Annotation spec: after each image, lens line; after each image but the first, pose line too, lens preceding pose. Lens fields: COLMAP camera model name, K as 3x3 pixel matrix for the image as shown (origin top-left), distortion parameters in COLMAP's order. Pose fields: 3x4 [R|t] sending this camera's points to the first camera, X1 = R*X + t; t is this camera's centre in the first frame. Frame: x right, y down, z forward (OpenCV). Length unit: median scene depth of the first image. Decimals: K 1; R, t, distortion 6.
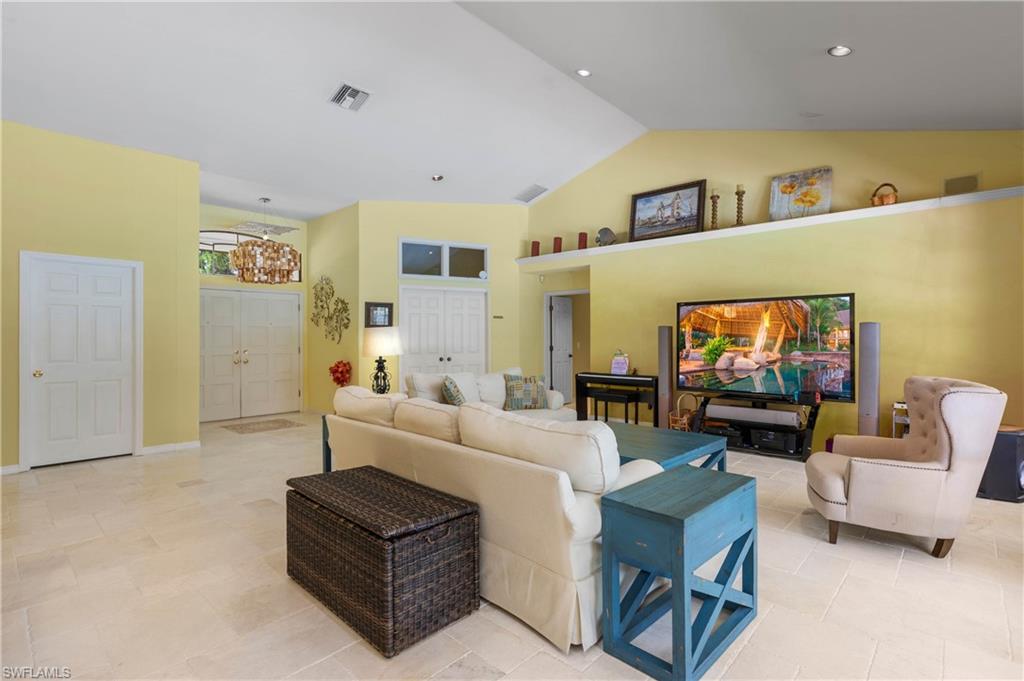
lens RADIAL K [[488.6, 0, 510.1], [0, 488.6, 341.8], [0, 0, 1]] dist [-0.004773, -0.000348]
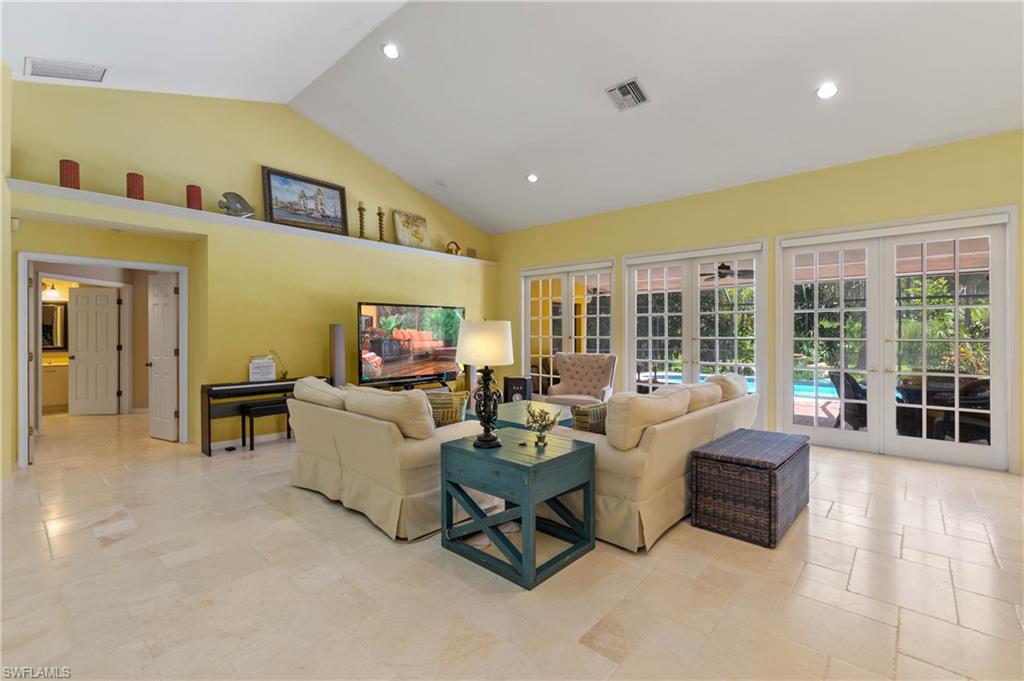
lens RADIAL K [[448.4, 0, 511.8], [0, 448.4, 333.7], [0, 0, 1]] dist [-0.011551, -0.000624]
pose [[-0.030144, 0.002326, 0.999543, -0.542471], [0.010101, 0.999947, -0.002023, -0.006276], [-0.999495, 0.010036, -0.030166, 0.614556]]
